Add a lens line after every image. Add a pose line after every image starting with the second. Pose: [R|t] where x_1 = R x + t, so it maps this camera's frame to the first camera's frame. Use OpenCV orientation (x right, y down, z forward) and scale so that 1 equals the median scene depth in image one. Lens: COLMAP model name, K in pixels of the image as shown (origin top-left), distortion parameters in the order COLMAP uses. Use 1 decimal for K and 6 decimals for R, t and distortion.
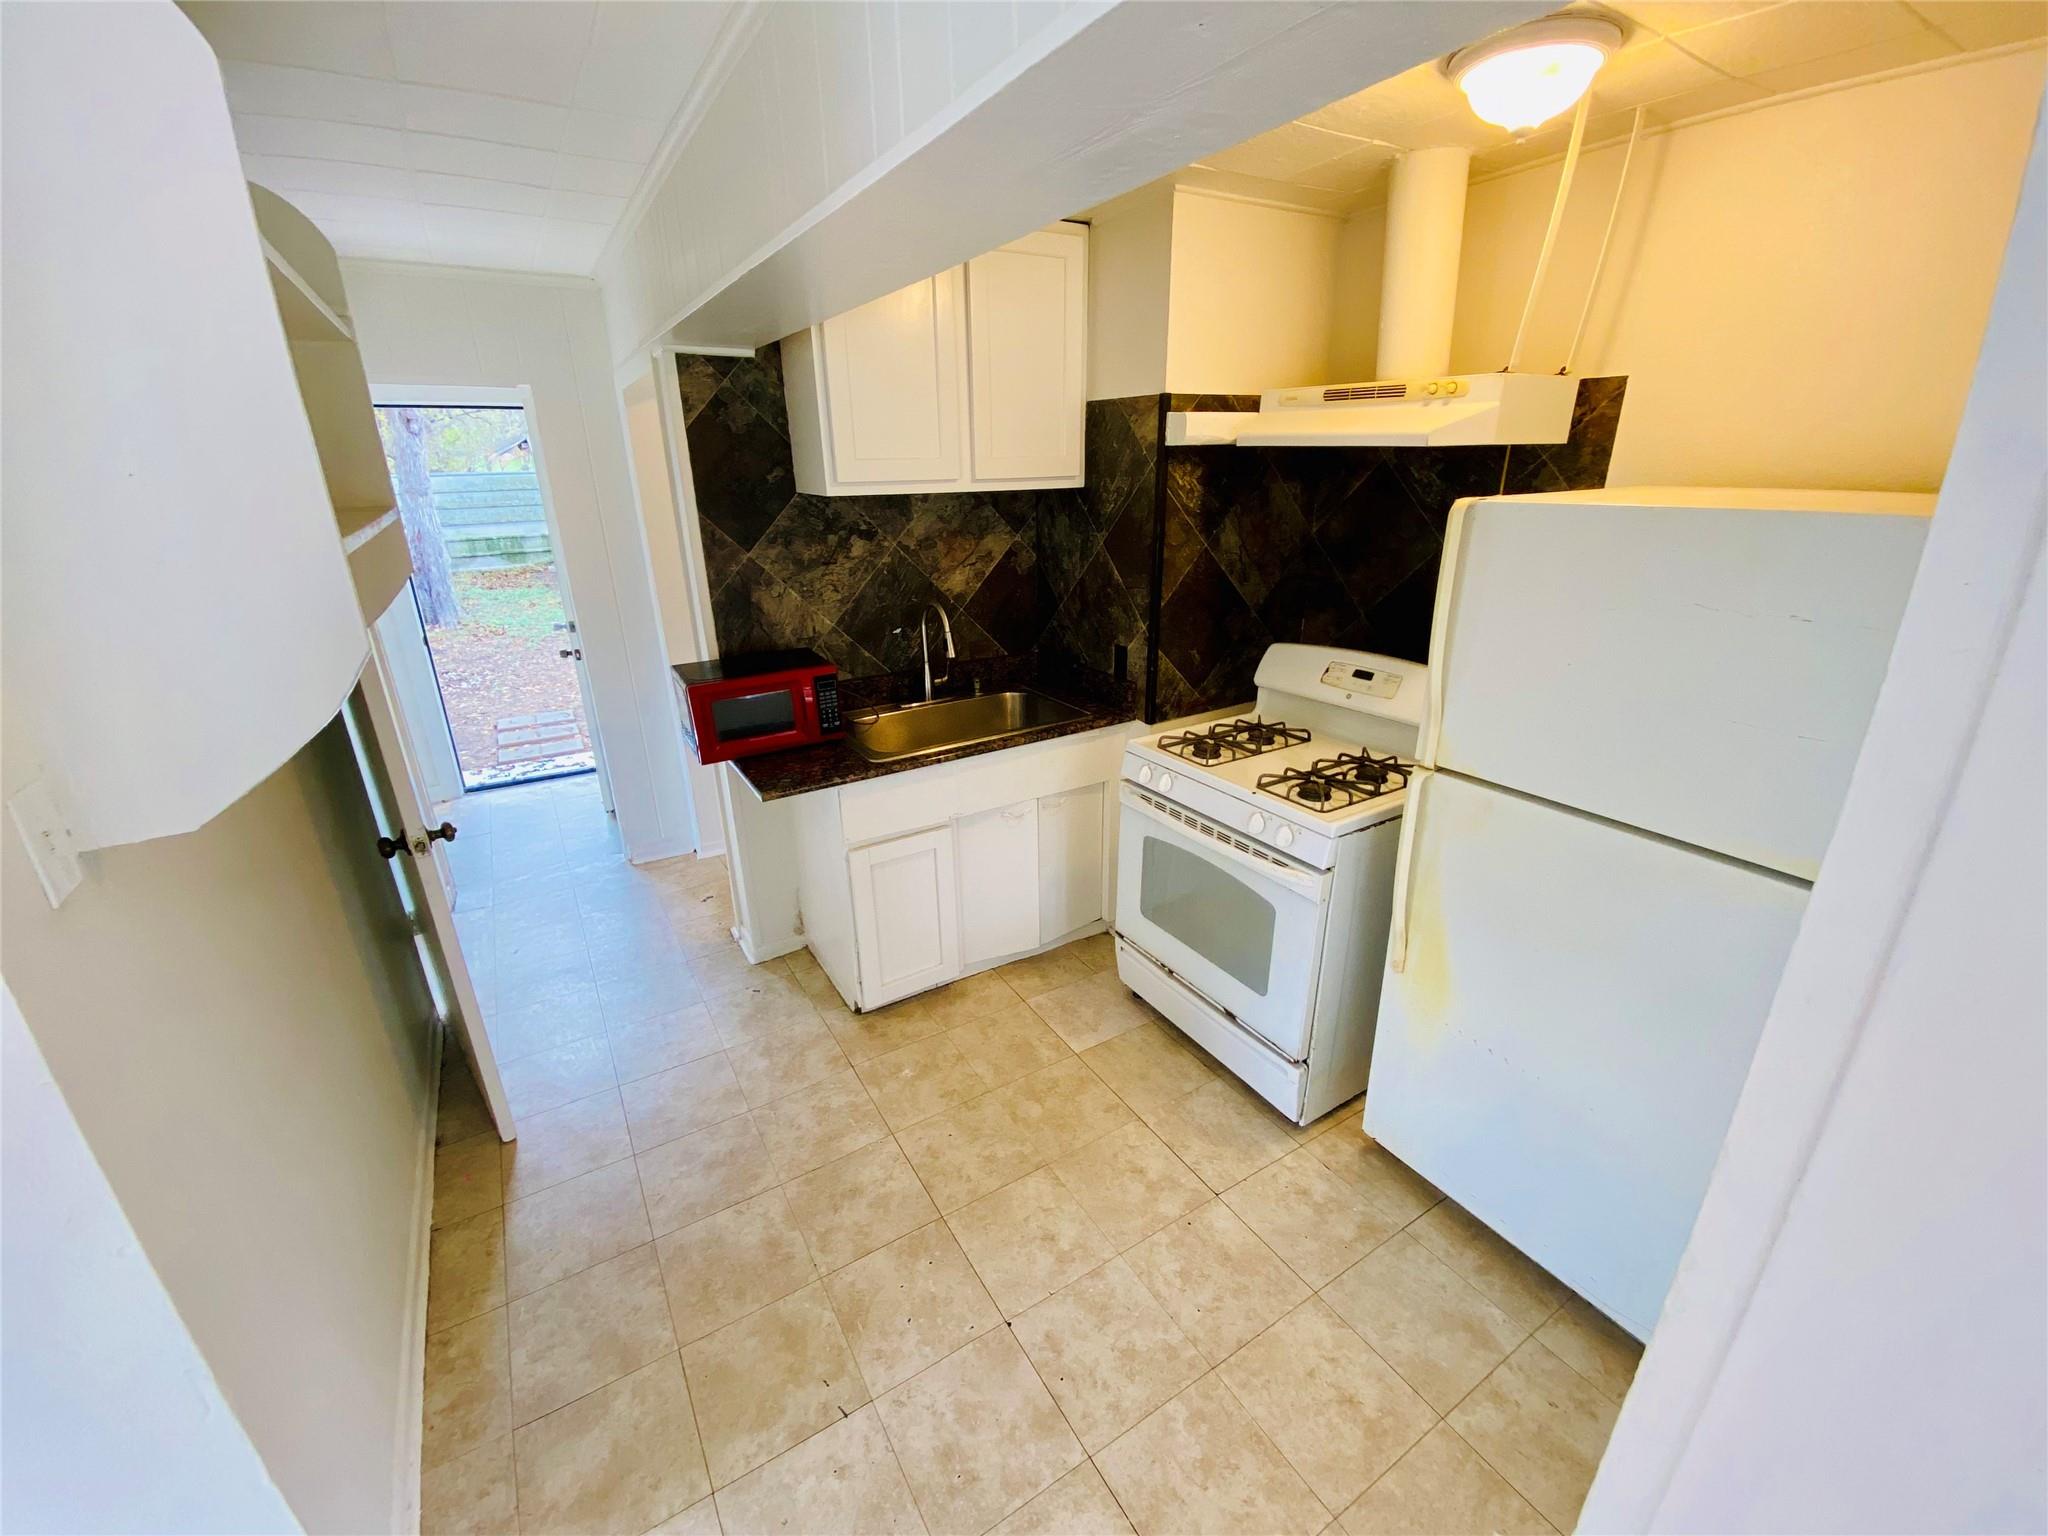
lens RADIAL K [[826.3, 0, 1029.0], [0, 826.3, 770.0], [0, 0, 1]] dist [0.024869, -0.024046]
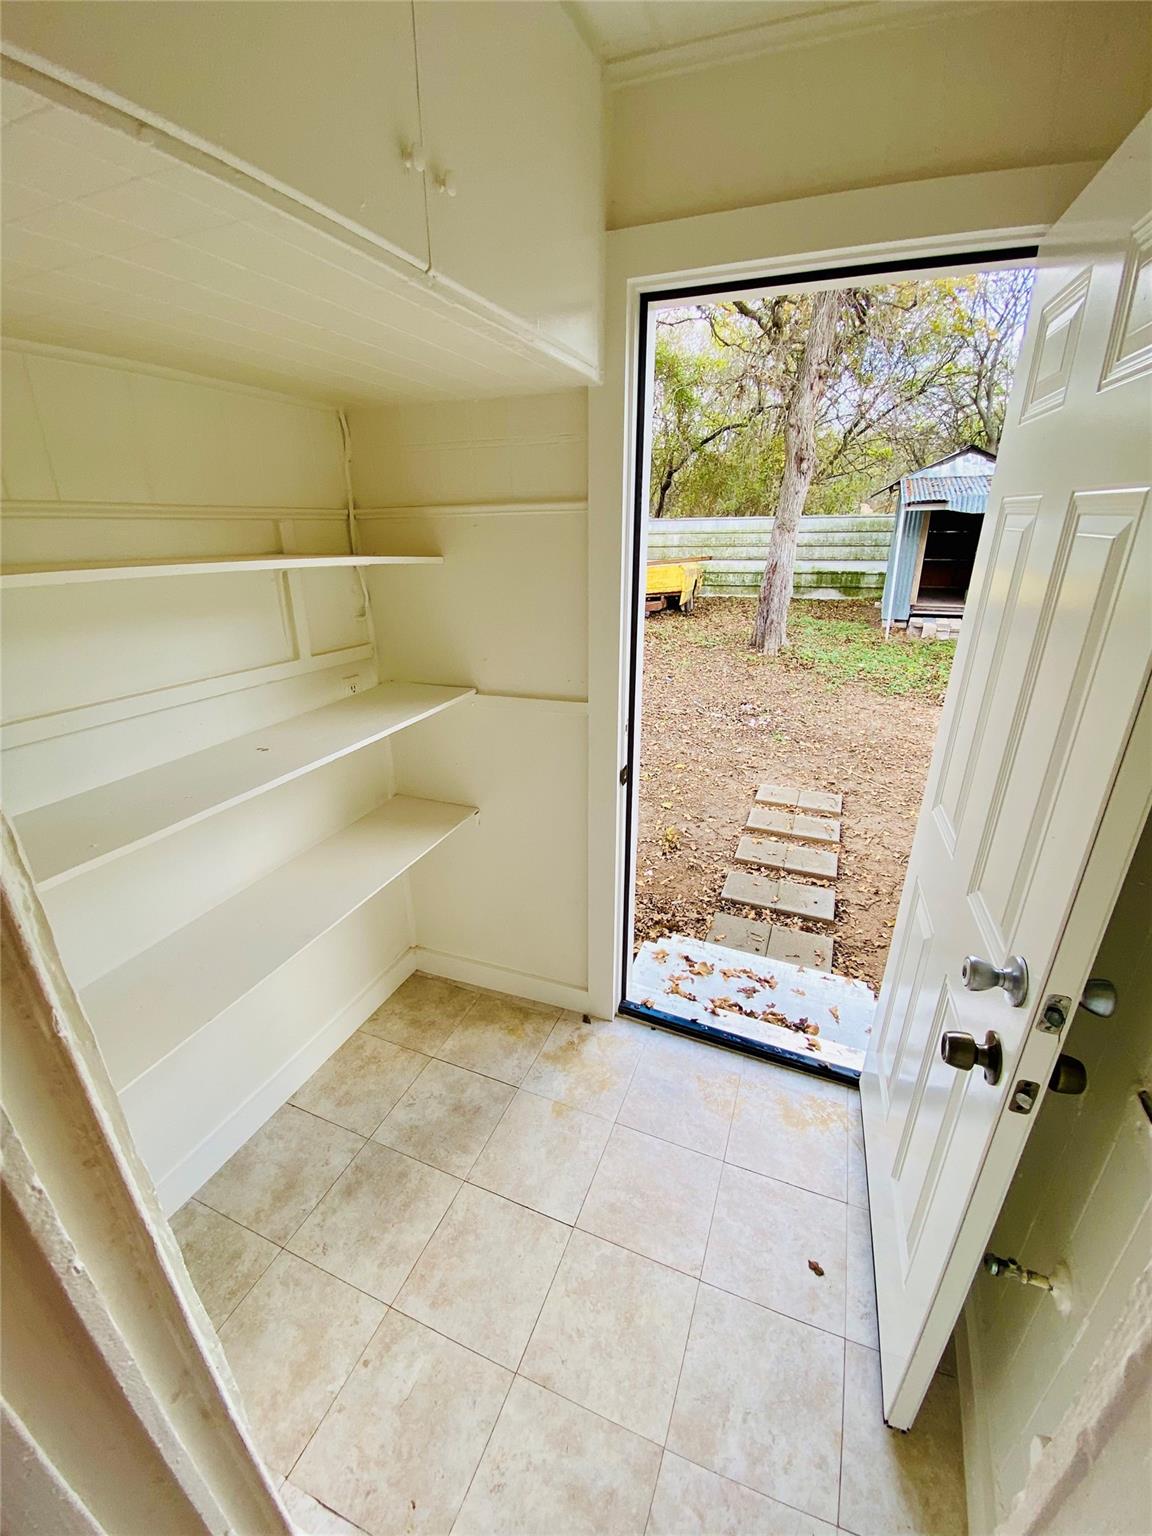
lens RADIAL K [[630.6, 0, 572.7], [0, 630.6, 767.1], [0, 0, 1]] dist [0.029002, -0.026343]
pose [[0.586341, 0.304244, -0.750760, -0.788265], [-0.287144, 0.944672, 0.158568, -0.389691], [0.757465, 0.122601, 0.641262, 1.274944]]
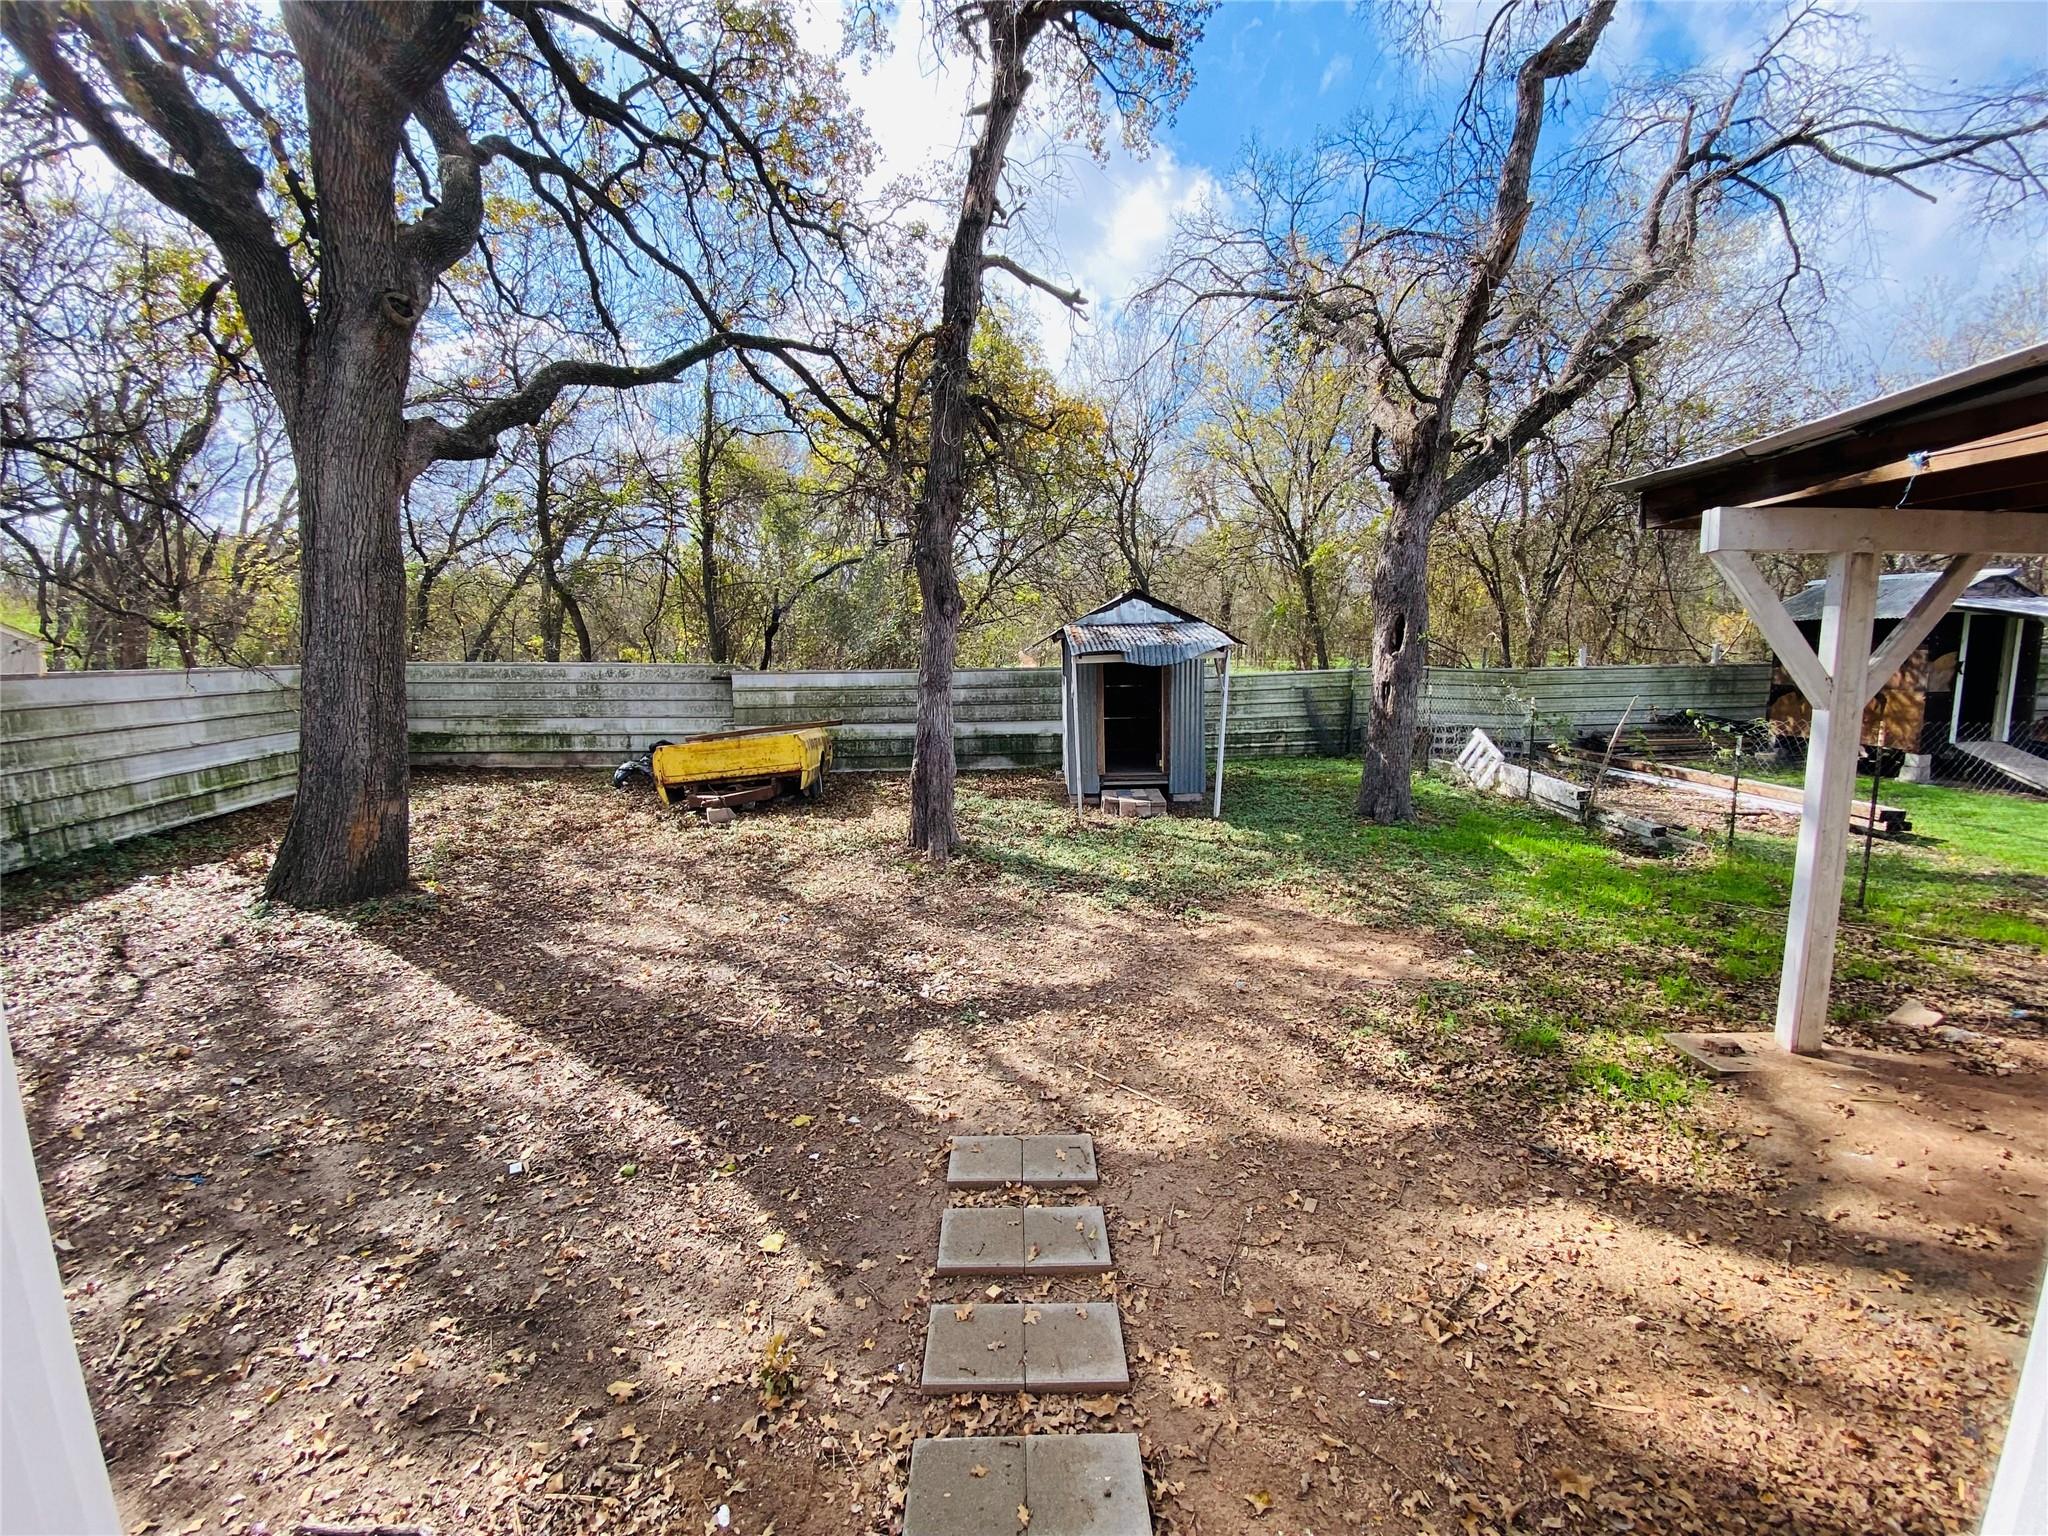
lens RADIAL K [[829.6, 0, 1016.4], [0, 829.6, 770.5], [0, 0, 1]] dist [0.031084, -0.024809]
pose [[0.856995, 0.069136, -0.510665, -1.156801], [-0.183379, 0.967008, -0.176827, -0.574468], [0.481592, 0.245185, 0.841400, 1.725306]]
